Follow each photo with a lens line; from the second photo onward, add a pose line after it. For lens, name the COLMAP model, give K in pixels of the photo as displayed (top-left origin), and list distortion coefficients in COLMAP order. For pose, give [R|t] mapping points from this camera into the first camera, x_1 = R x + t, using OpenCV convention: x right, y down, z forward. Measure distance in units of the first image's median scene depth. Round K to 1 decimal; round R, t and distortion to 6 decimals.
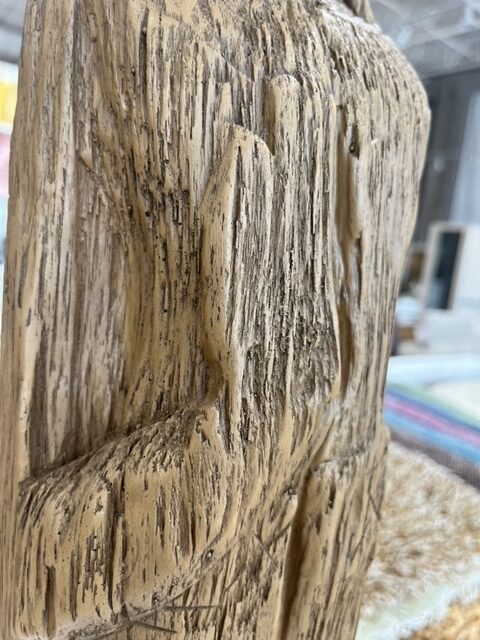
lens RADIAL K [[497.2, 0, 242.7], [0, 497.2, 320.0], [0, 0, 1]] dist [-0.007775, -0.007887]
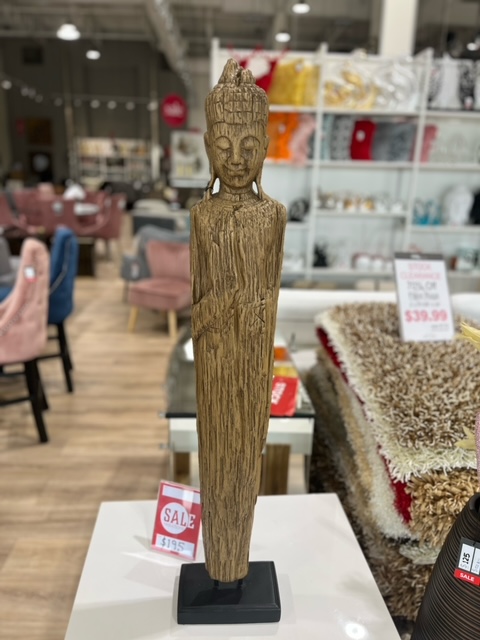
lens RADIAL K [[497.2, 0, 242.7], [0, 497.2, 320.0], [0, 0, 1]] dist [-0.007775, -0.007887]
pose [[0.836075, 0.049242, -0.546401, 3.245311], [0.023471, 0.991841, 0.125300, -0.188796], [0.548113, -0.117585, 0.828098, -3.470198]]
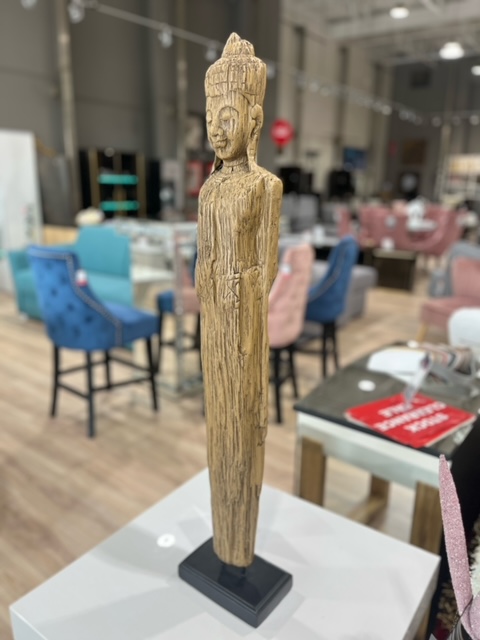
lens RADIAL K [[497.2, 0, 242.7], [0, 497.2, 320.0], [0, 0, 1]] dist [-0.007775, -0.007887]
pose [[0.328723, 0.129451, -0.935513, 5.580390], [-0.075530, 0.990992, 0.110588, 0.189505], [0.941401, 0.034307, 0.335539, -0.470306]]
